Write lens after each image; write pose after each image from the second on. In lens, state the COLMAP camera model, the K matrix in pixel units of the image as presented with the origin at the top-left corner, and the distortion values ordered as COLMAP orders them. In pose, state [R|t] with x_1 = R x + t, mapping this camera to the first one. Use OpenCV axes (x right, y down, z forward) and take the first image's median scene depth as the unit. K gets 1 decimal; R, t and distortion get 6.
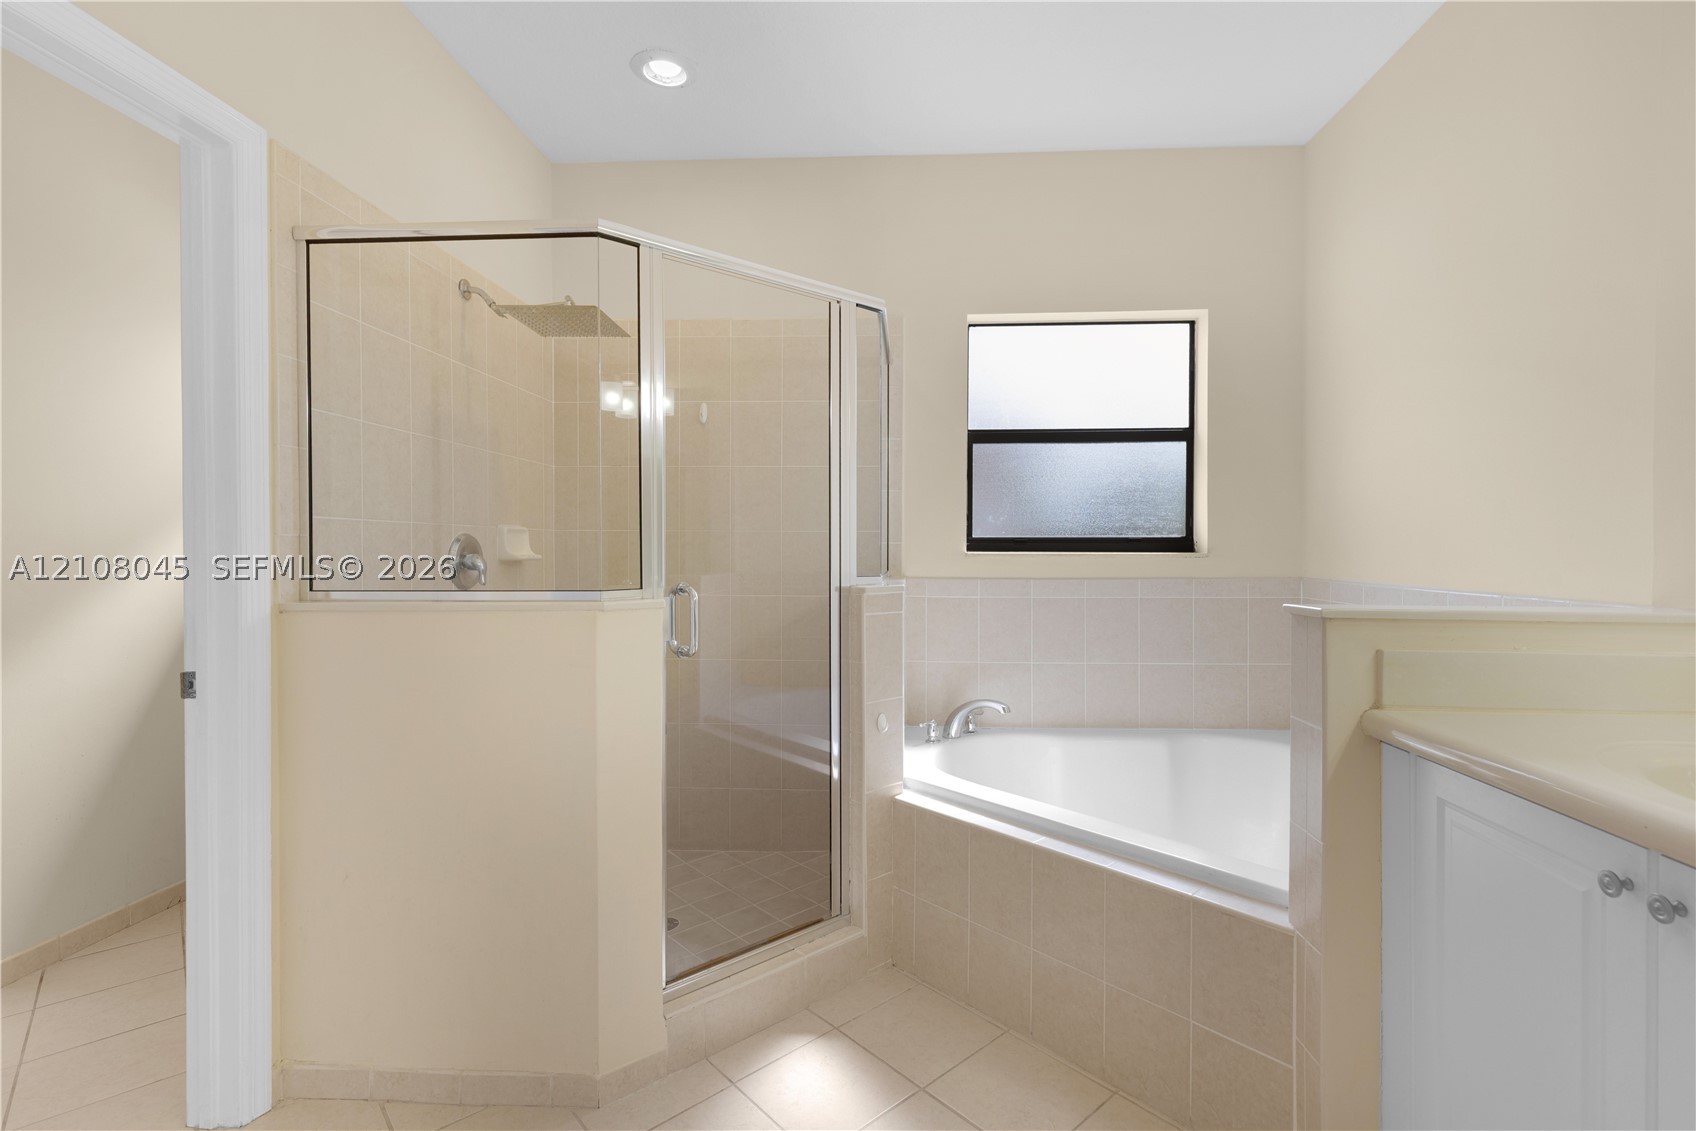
lens RADIAL K [[785.5, 0, 849.6], [0, 785.5, 560.5], [0, 0, 1]] dist [0.004987, 0.000404]
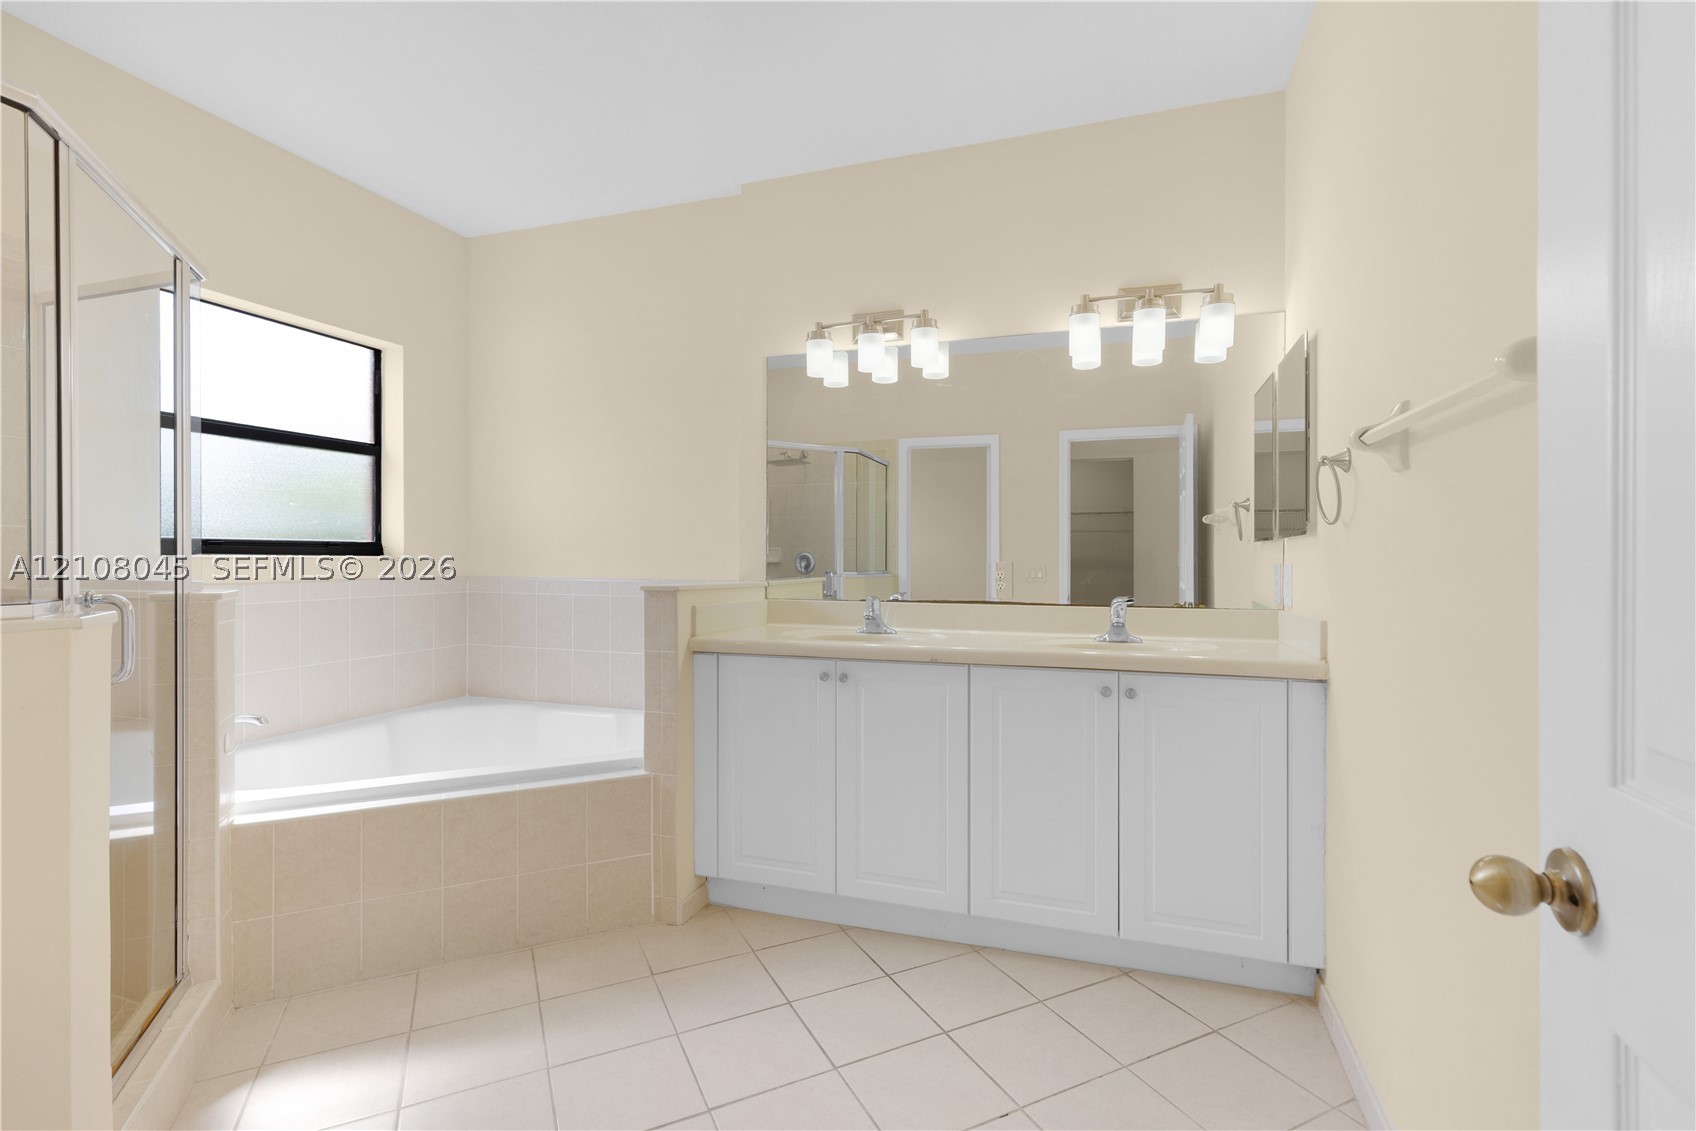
lens RADIAL K [[785.5, 0, 852.6], [0, 785.5, 563.4], [0, 0, 1]] dist [0.004987, 0.000404]
pose [[0.286798, -0.005734, 0.957974, -0.609592], [0.010446, 0.999941, 0.002858, 0.005568], [-0.957934, 0.009188, 0.286841, 0.050571]]
